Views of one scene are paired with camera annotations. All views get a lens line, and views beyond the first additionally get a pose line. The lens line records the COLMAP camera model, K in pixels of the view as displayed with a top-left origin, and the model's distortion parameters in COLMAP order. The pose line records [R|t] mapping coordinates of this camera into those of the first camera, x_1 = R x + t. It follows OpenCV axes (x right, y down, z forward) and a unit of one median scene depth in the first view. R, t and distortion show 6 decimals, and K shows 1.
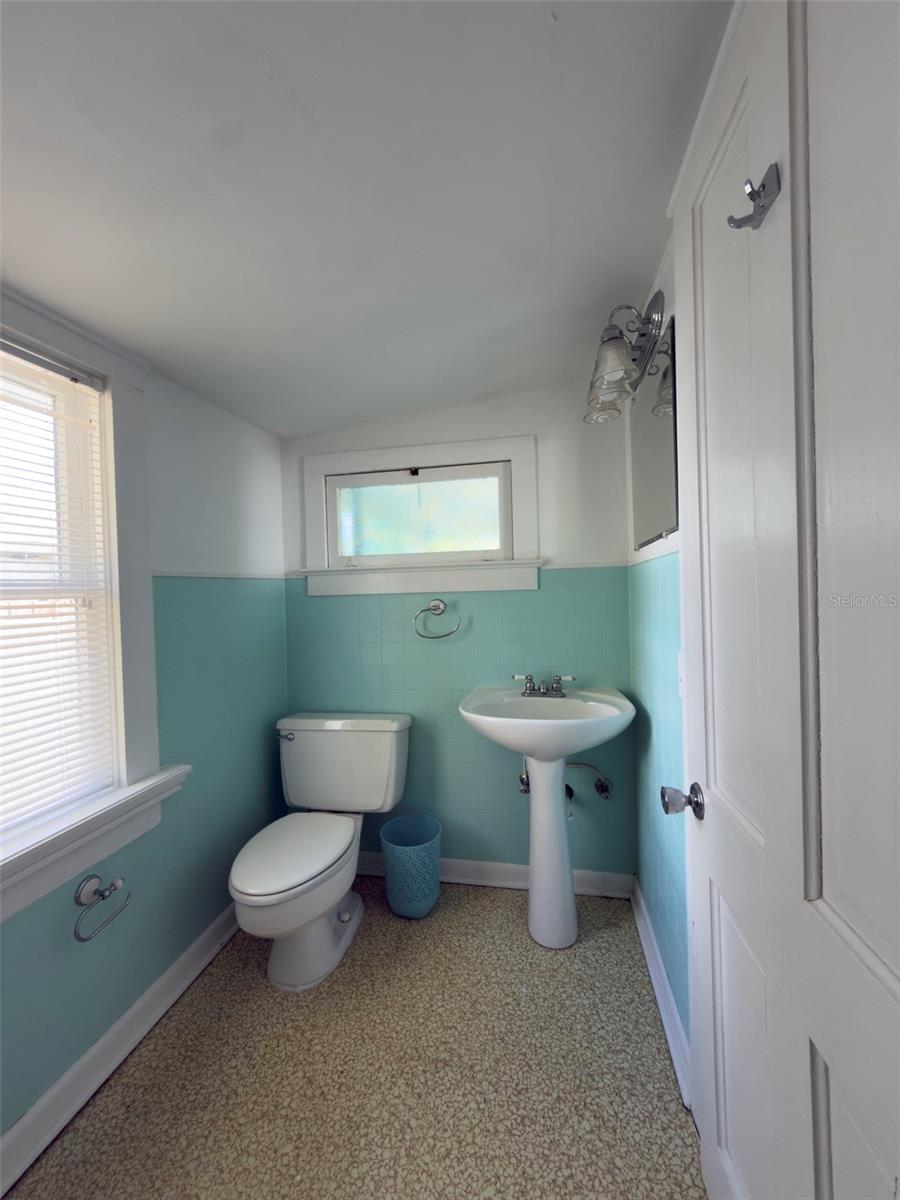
lens RADIAL K [[472.8, 0, 451.6], [0, 472.8, 601.1], [0, 0, 1]] dist [-0.002012, -0.000212]
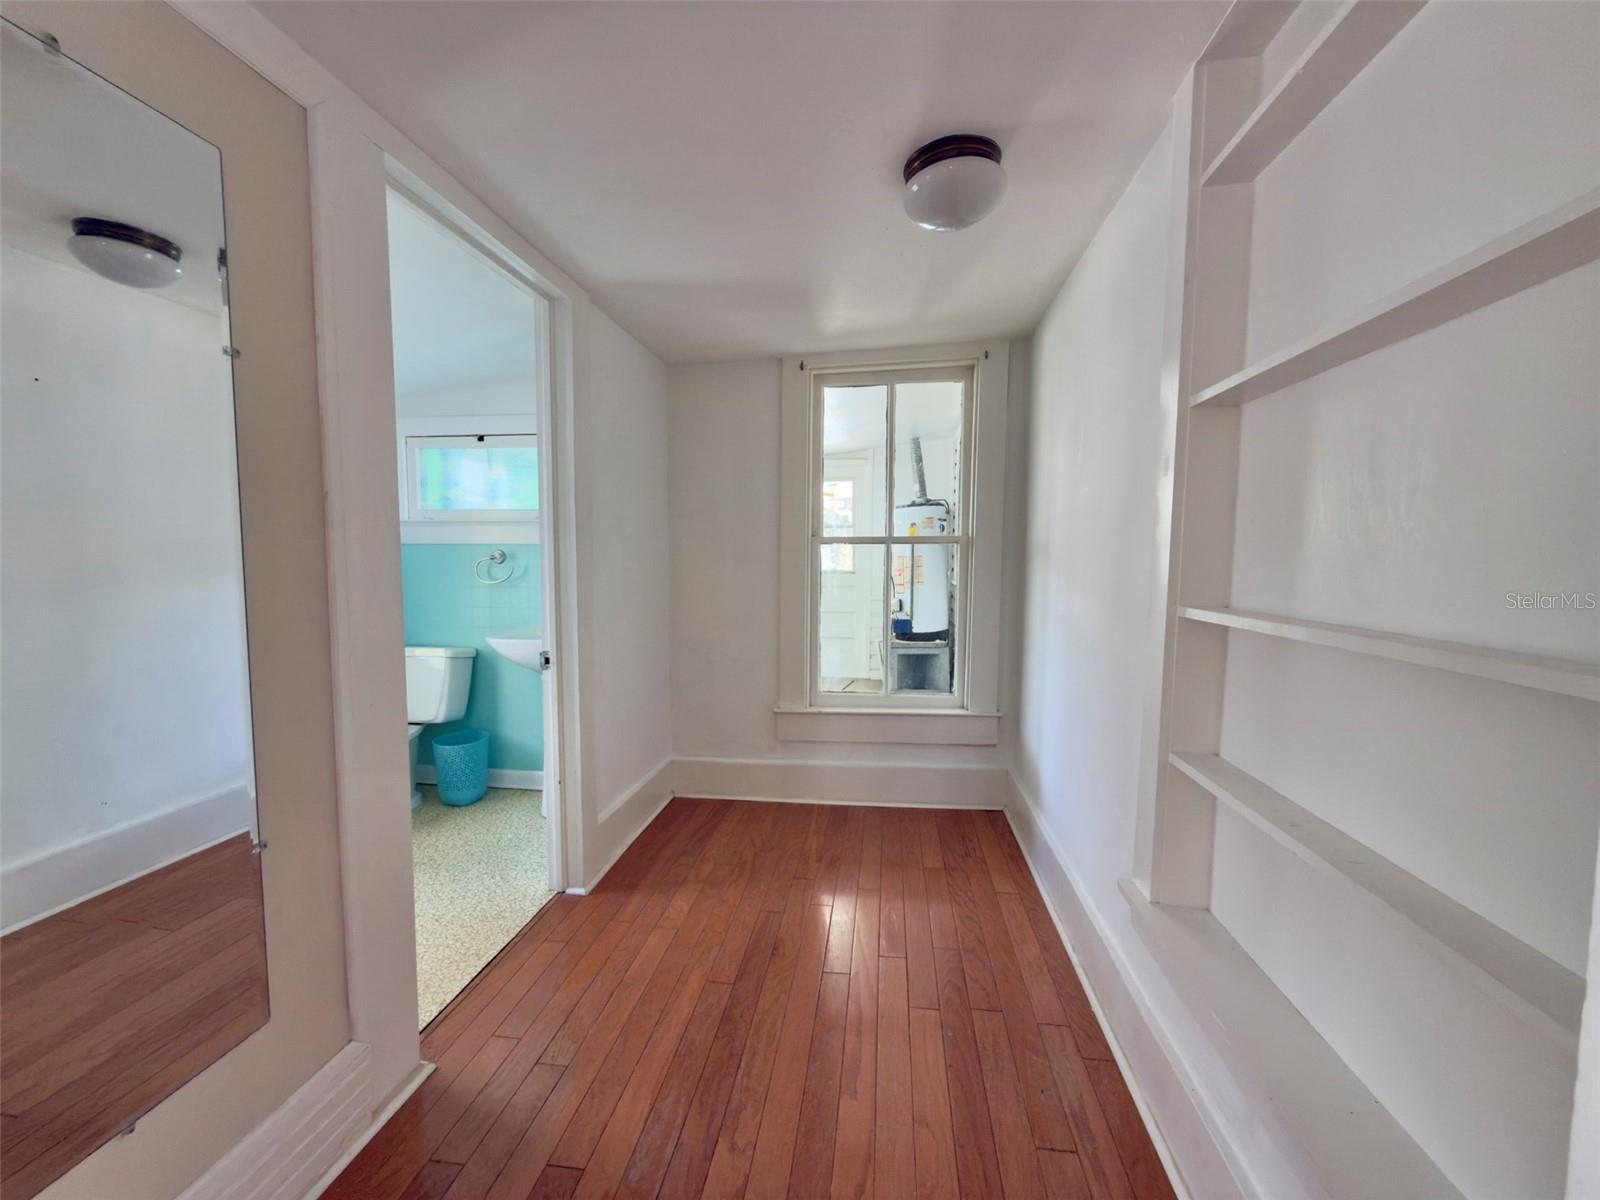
lens RADIAL K [[630.4, 0, 800.0], [0, 630.4, 594.8], [0, 0, 1]] dist [-0.002012, -0.000212]
pose [[0.997806, 0.028327, 0.059835, 1.149188], [-0.031717, 0.997899, 0.056491, -0.011784], [-0.058109, -0.058264, 0.996609, -1.102128]]
